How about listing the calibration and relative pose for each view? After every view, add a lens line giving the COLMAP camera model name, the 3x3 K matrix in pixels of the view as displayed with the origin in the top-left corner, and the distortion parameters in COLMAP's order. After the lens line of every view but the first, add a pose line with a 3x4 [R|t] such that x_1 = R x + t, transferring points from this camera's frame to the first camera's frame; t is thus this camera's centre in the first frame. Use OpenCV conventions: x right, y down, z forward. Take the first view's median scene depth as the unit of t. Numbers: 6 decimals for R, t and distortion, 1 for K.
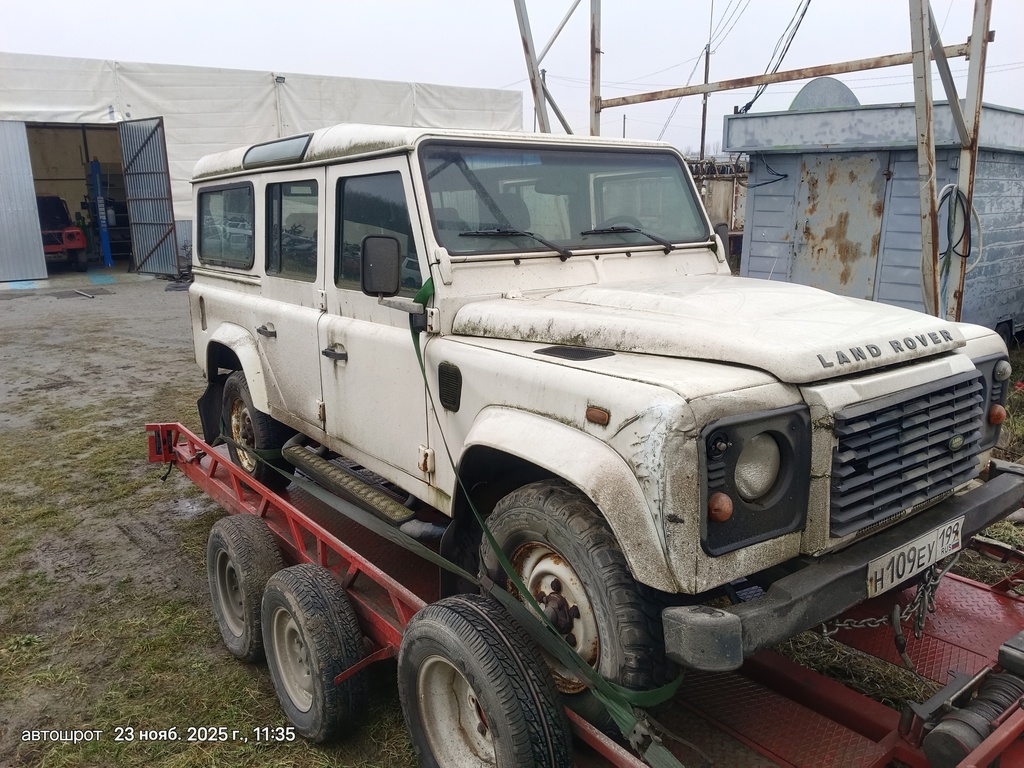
lens RADIAL K [[795.8, 0, 513.1], [0, 795.8, 386.3], [0, 0, 1]] dist [-0.003048, -0.004114]
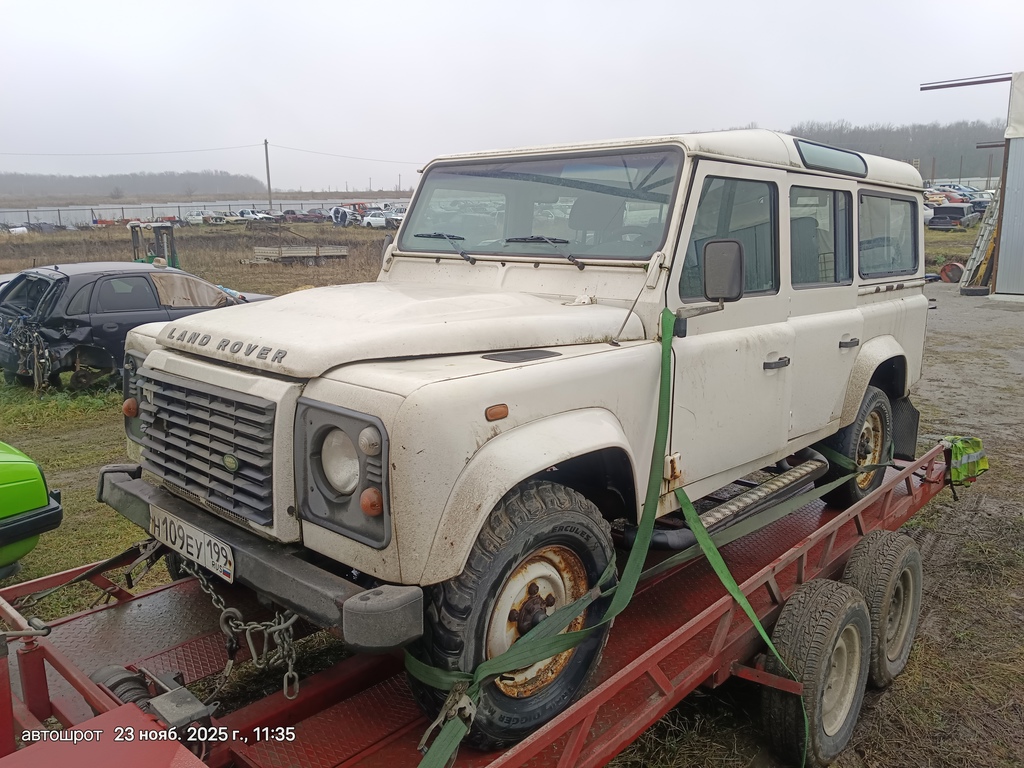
lens RADIAL K [[795.8, 0, 512.0], [0, 795.8, 383.1], [0, 0, 1]] dist [-0.003048, -0.004114]
pose [[0.193830, 0.204519, -0.959480, 0.518480], [-0.226010, 0.961029, 0.159192, -0.083879], [0.954646, 0.185996, 0.232500, 0.372897]]
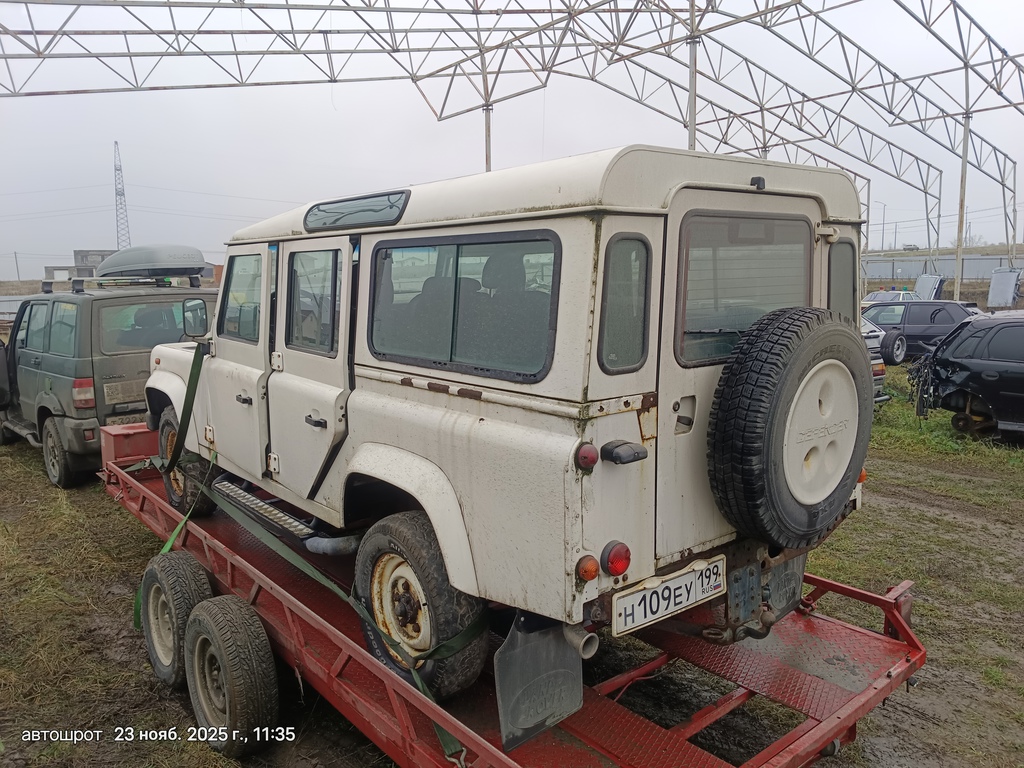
lens RADIAL K [[795.8, 0, 511.3], [0, 795.8, 384.2], [0, 0, 1]] dist [-0.003048, -0.004114]
pose [[-0.998915, 0.036922, -0.028371, -0.027905], [0.024428, 0.934258, 0.355760, -0.252332], [0.039642, 0.354681, -0.934147, 1.106398]]
